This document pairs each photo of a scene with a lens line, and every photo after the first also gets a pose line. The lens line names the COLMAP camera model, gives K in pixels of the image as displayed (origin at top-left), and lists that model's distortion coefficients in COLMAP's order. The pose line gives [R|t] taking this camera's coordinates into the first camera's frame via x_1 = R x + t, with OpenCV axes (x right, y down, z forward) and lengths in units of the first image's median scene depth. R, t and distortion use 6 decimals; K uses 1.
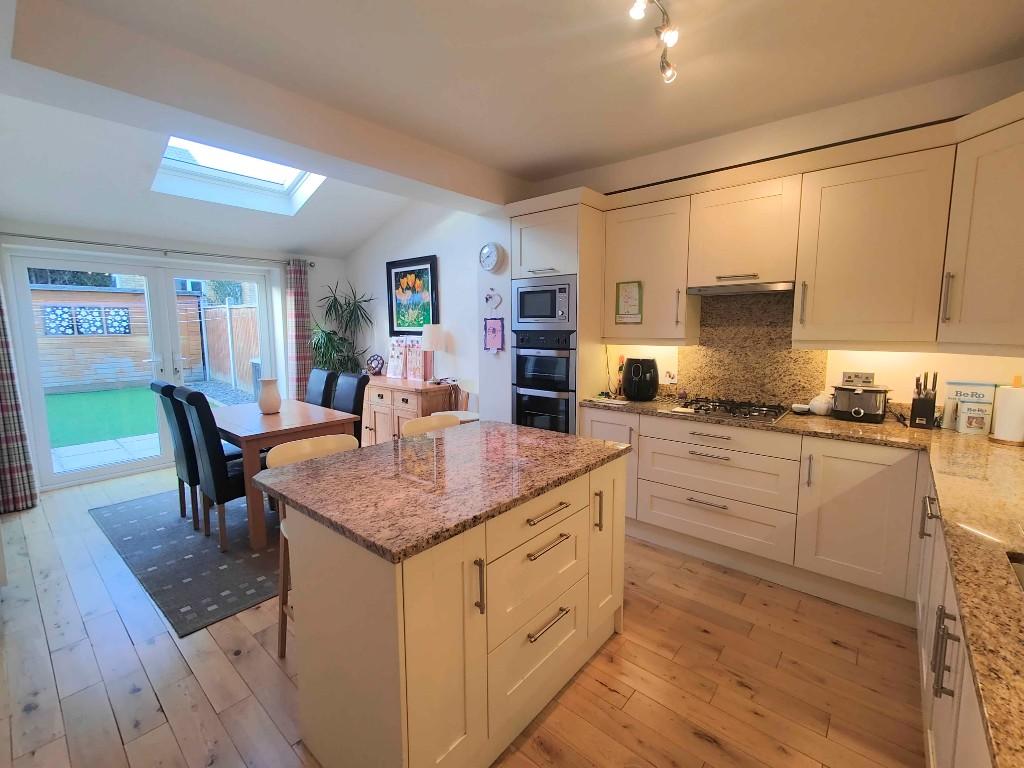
lens RADIAL K [[448.2, 0, 510.3], [0, 448.2, 380.3], [0, 0, 1]] dist [0.012175, -0.002207]
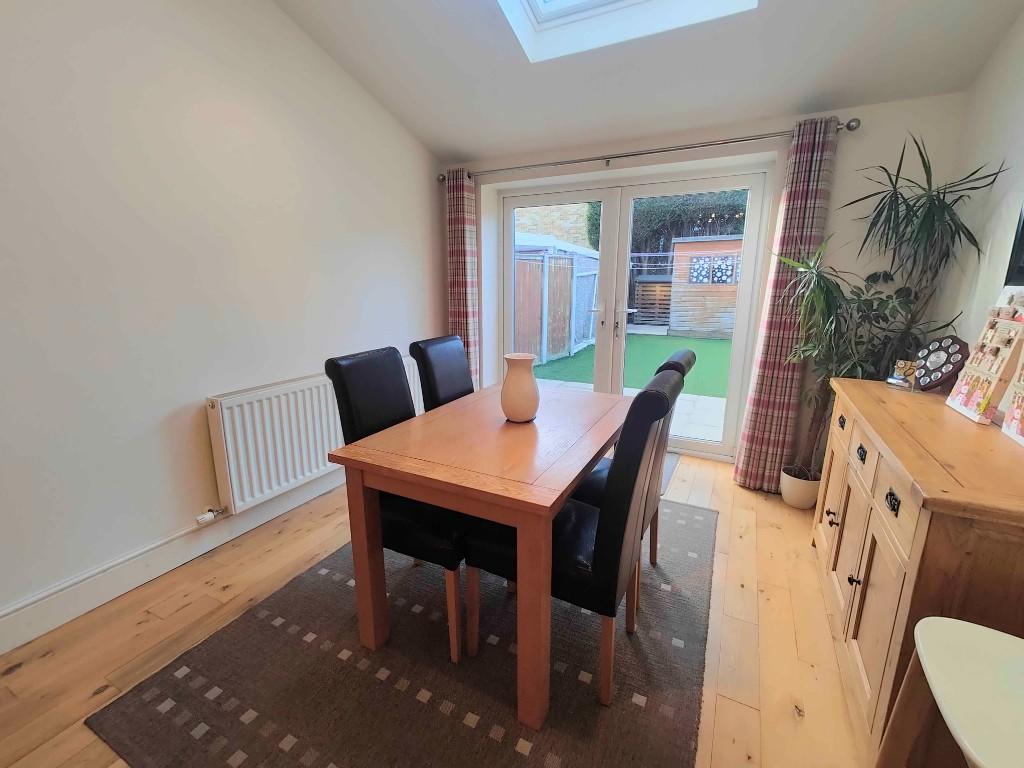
lens RADIAL K [[448.2, 0, 511.6], [0, 448.2, 382.4], [0, 0, 1]] dist [0.012175, -0.002207]
pose [[0.227646, 0.219785, -0.948616, -0.039983], [-0.119636, 0.973126, 0.196754, -0.079304], [0.966367, 0.068698, 0.247823, 0.911555]]
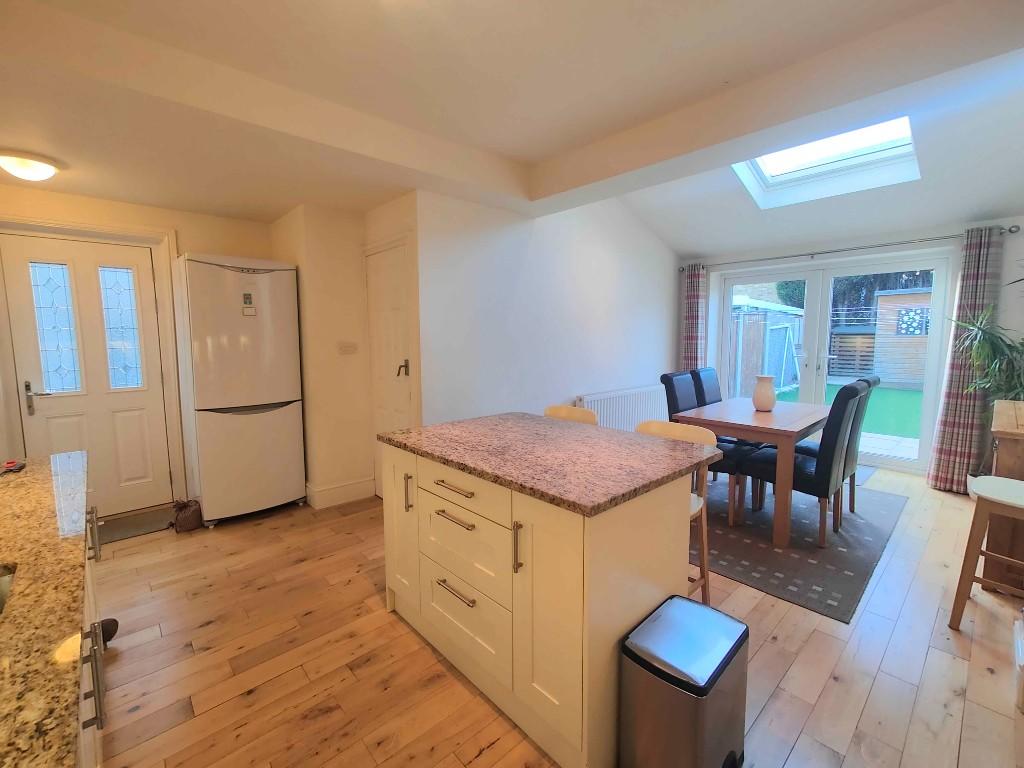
lens RADIAL K [[448.2, 0, 513.5], [0, 448.2, 380.9], [0, 0, 1]] dist [0.012175, -0.002207]
pose [[-0.116052, 0.108467, -0.987303, 0.536339], [-0.112734, 0.986157, 0.121593, -0.053136], [0.986825, 0.125413, -0.102218, 0.586533]]
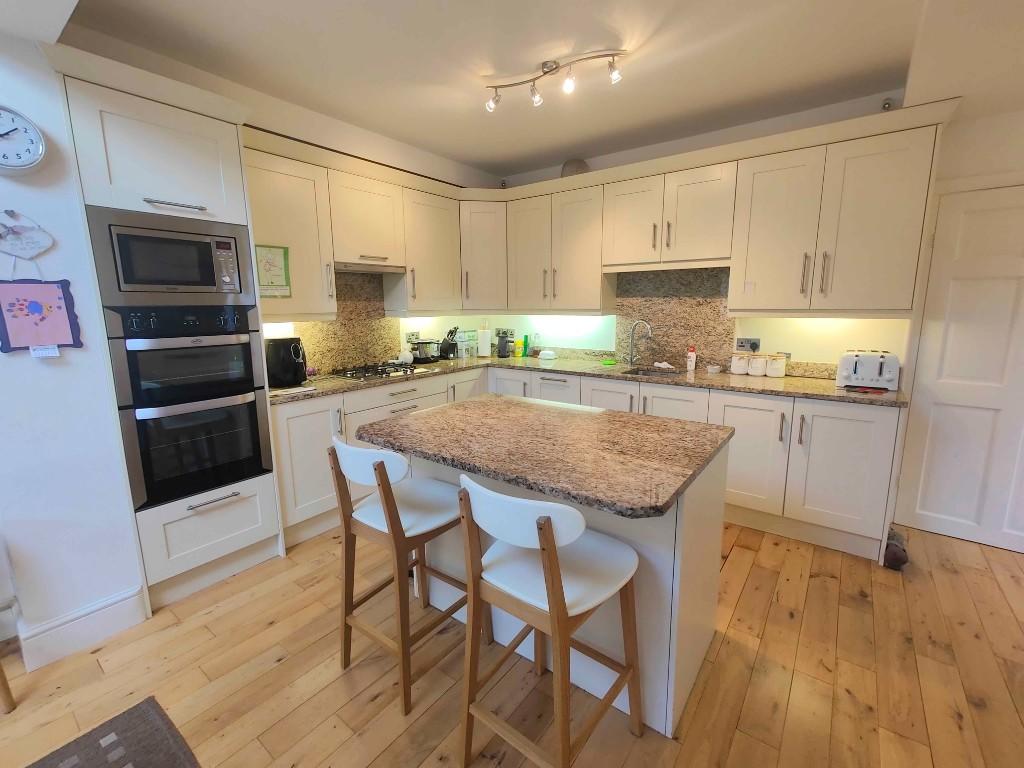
lens RADIAL K [[448.2, 0, 512.1], [0, 448.2, 380.1], [0, 0, 1]] dist [0.012175, -0.002207]
pose [[-0.059544, -0.165621, 0.984390, -0.615833], [0.126731, 0.976906, 0.172027, -0.063993], [-0.990148, 0.134996, -0.037180, 0.621285]]
